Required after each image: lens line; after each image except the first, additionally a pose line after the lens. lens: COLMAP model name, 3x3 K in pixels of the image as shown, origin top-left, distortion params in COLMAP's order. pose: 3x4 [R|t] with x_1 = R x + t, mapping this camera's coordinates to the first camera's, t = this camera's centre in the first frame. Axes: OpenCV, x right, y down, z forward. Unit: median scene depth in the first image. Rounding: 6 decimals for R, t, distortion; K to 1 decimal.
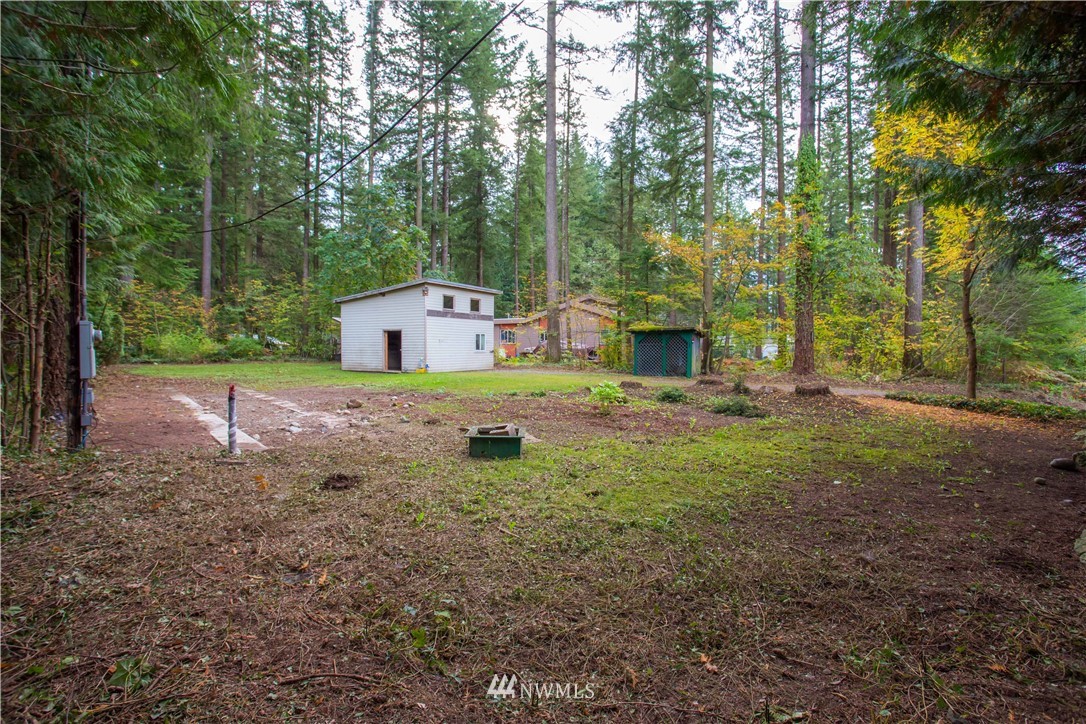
lens RADIAL K [[615.0, 0, 542.0], [0, 615.0, 341.7], [0, 0, 1]] dist [-0.047595, 0.009222]
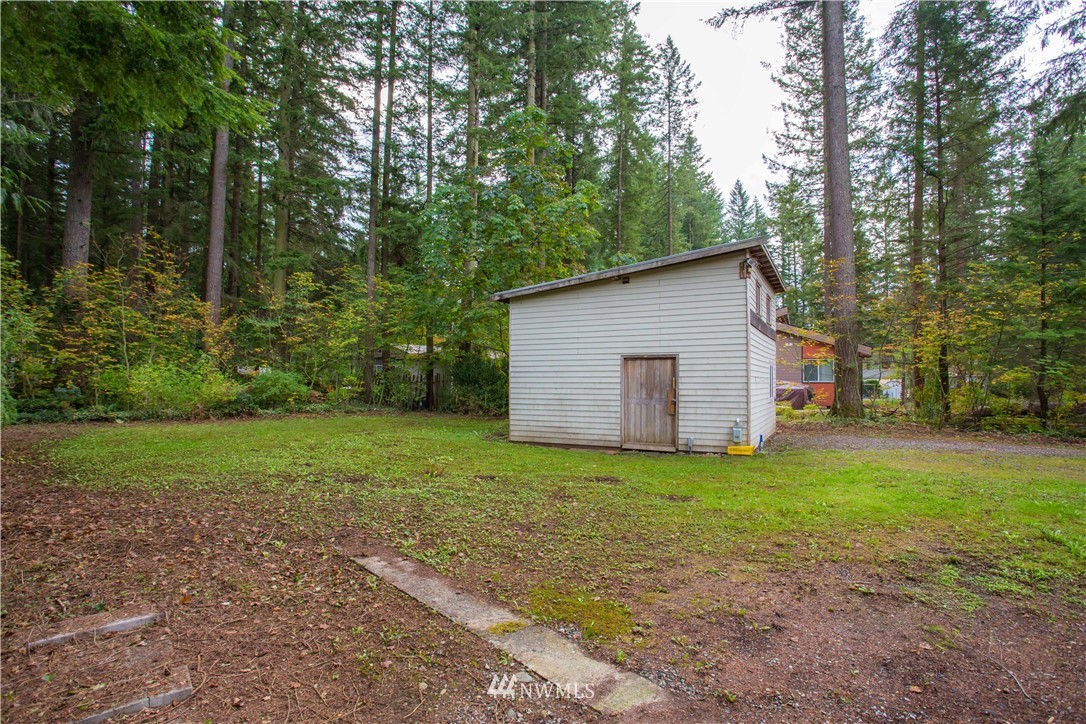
lens RADIAL K [[615.0, 0, 536.3], [0, 615.0, 336.2], [0, 0, 1]] dist [-0.047595, 0.009222]
pose [[0.999916, 0.000085, 0.012979, -0.285579], [0.000765, 0.997851, -0.065520, -0.002896], [-0.012957, 0.065524, 0.997767, 0.471268]]
